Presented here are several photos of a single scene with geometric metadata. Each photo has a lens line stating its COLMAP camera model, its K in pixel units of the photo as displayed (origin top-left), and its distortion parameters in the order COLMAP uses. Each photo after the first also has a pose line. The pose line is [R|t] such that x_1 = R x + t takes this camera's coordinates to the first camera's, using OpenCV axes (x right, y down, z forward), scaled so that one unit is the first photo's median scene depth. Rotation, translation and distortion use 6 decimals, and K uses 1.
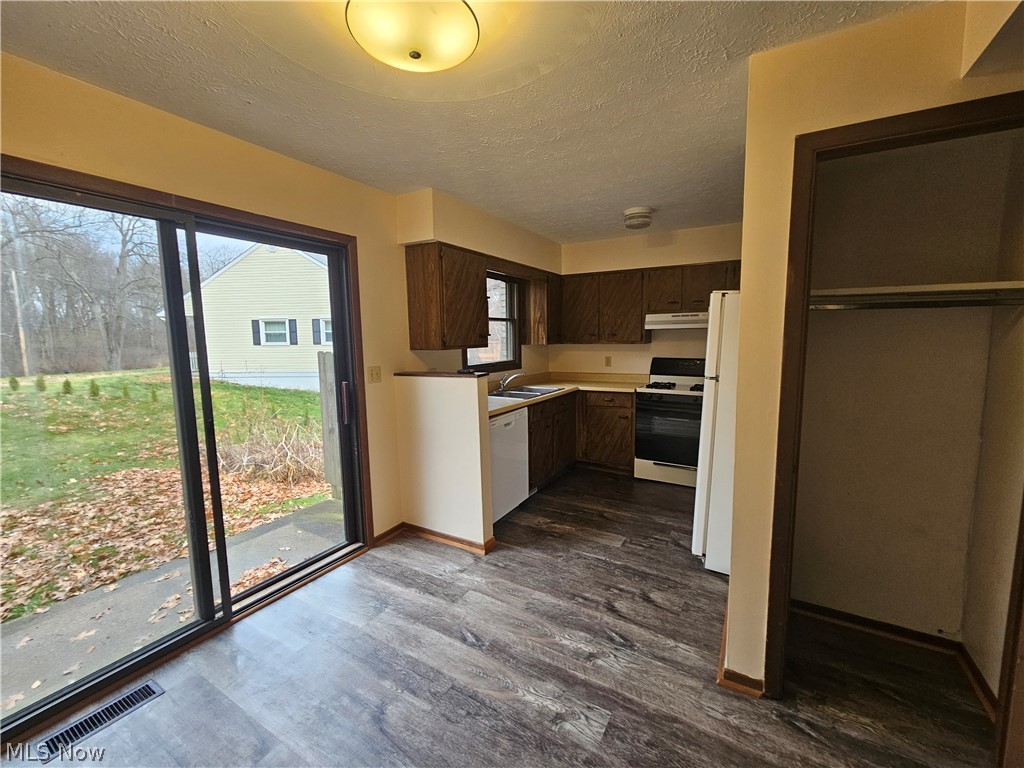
lens RADIAL K [[421.1, 0, 516.9], [0, 421.1, 381.4], [0, 0, 1]] dist [-0.000589, -0.000002]
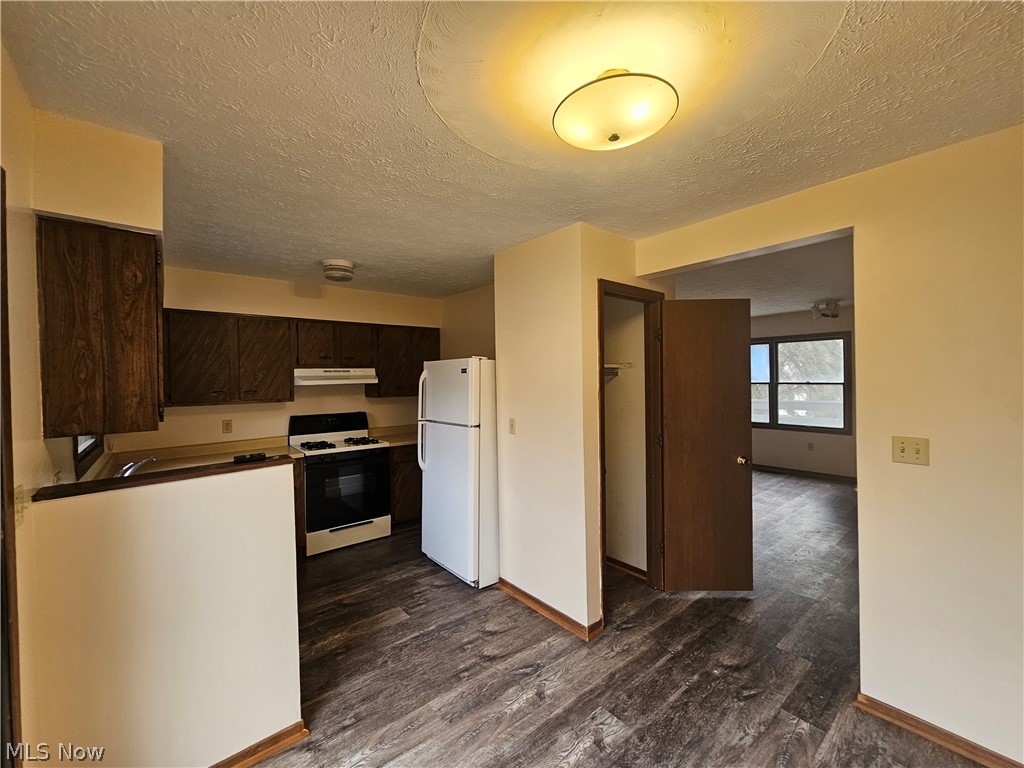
lens RADIAL K [[417.6, 0, 513.5], [0, 417.6, 380.1], [0, 0, 1]] dist [-0.000010, -0.000034]
pose [[0.340626, 0.001084, 0.940198, -0.551633], [0.112993, 0.992704, -0.042082, -0.066720], [-0.933384, 0.120570, 0.338019, 0.399066]]
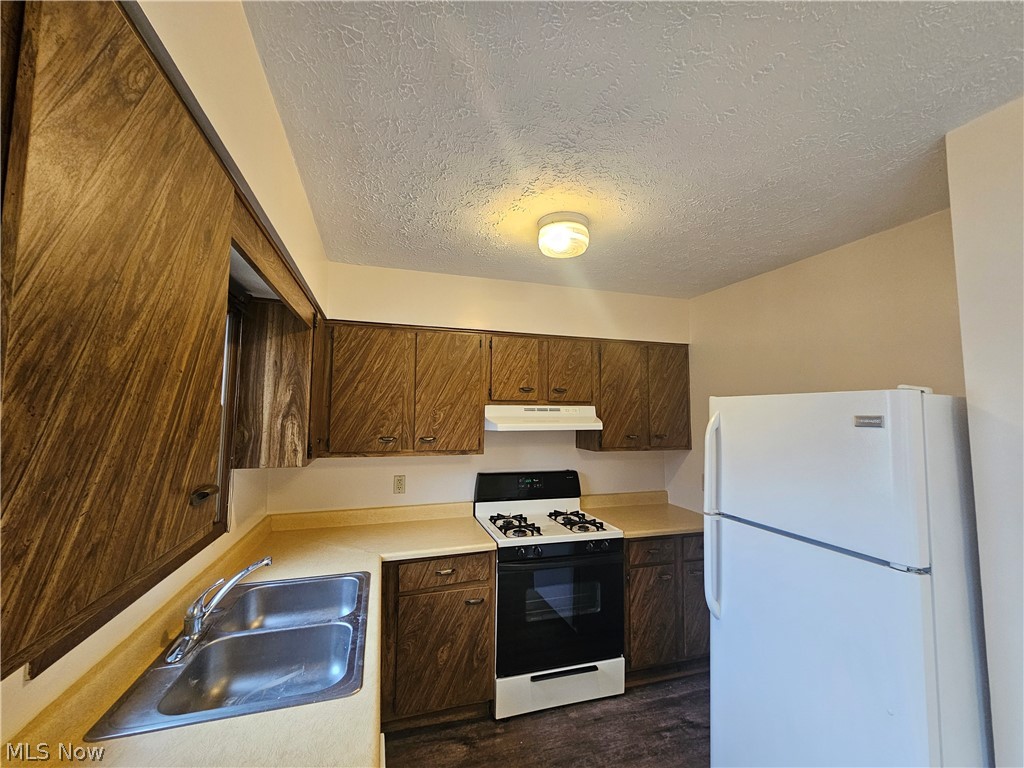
lens RADIAL K [[417.6, 0, 513.5], [0, 417.6, 380.1], [0, 0, 1]] dist [-0.000010, -0.000034]
pose [[0.673756, 0.074170, 0.735222, -0.164744], [0.063040, 0.985554, -0.157193, -0.145327], [-0.736260, 0.152258, 0.659347, 0.848508]]
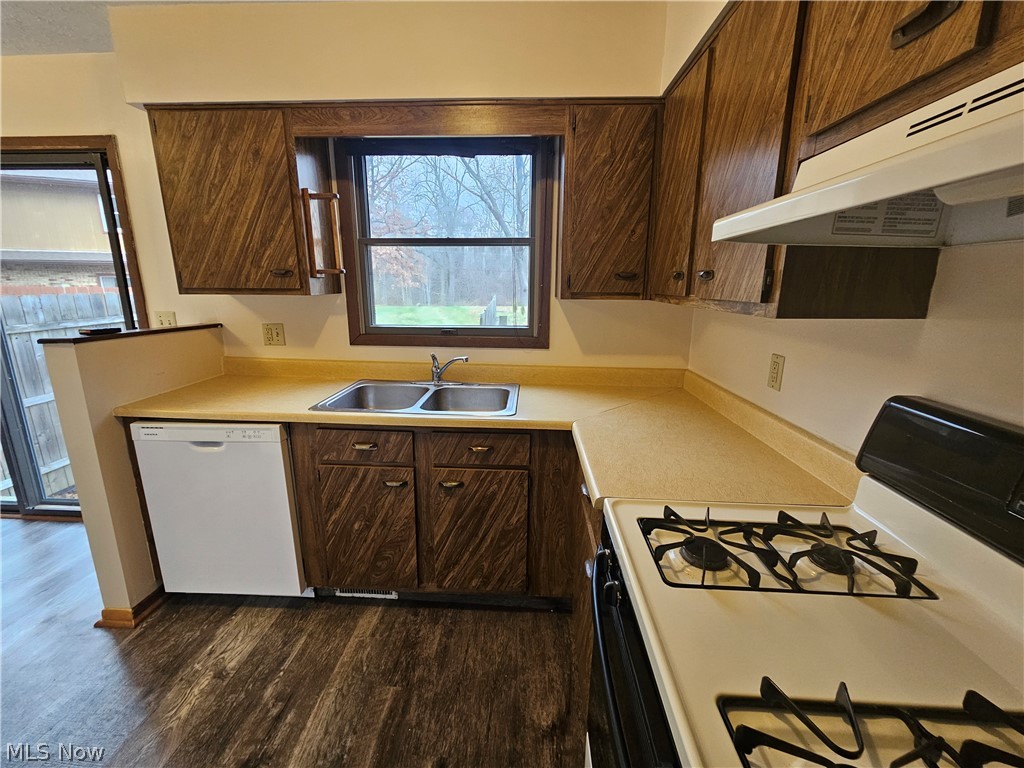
lens RADIAL K [[432.0, 0, 507.1], [0, 432.0, 383.4], [0, 0, 1]] dist [0.009354, 0.000093]
pose [[0.452946, 0.215946, -0.864990, 0.655381], [-0.108758, 0.976359, 0.186799, -0.124230], [0.884879, 0.009465, 0.465724, 1.181868]]
